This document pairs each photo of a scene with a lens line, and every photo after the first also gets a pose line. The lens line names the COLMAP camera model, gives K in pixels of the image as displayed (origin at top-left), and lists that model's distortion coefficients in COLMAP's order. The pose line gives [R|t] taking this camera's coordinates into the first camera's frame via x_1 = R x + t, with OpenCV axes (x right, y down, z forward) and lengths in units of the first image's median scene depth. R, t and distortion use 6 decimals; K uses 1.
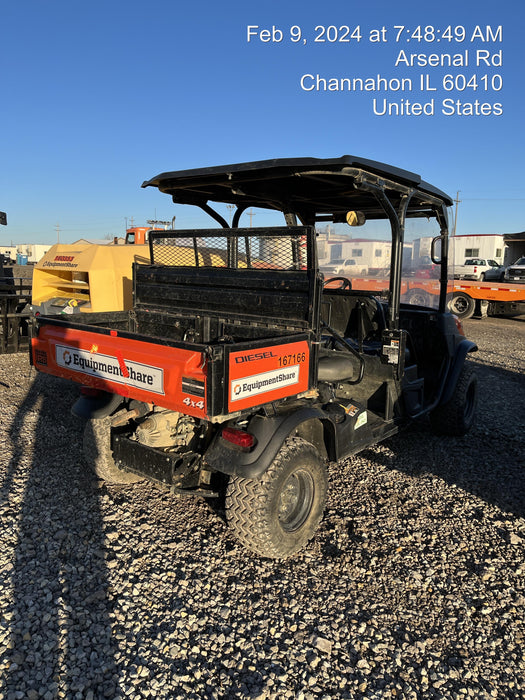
lens RADIAL K [[536.5, 0, 262.5], [0, 536.5, 350.0], [0, 0, 1]] dist [0.055893, 0.002157]
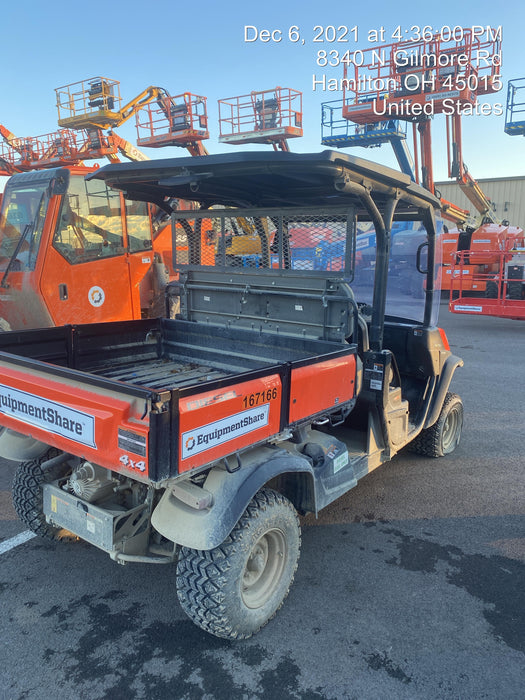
lens RADIAL K [[531.8, 0, 253.2], [0, 531.8, 351.3], [0, 0, 1]] dist [0.125067, -0.000245]
pose [[0.999293, 0.002399, 0.037515, 0.014144], [-0.002559, 0.999988, 0.004240, -0.058511], [-0.037504, -0.004333, 0.999287, 0.198341]]
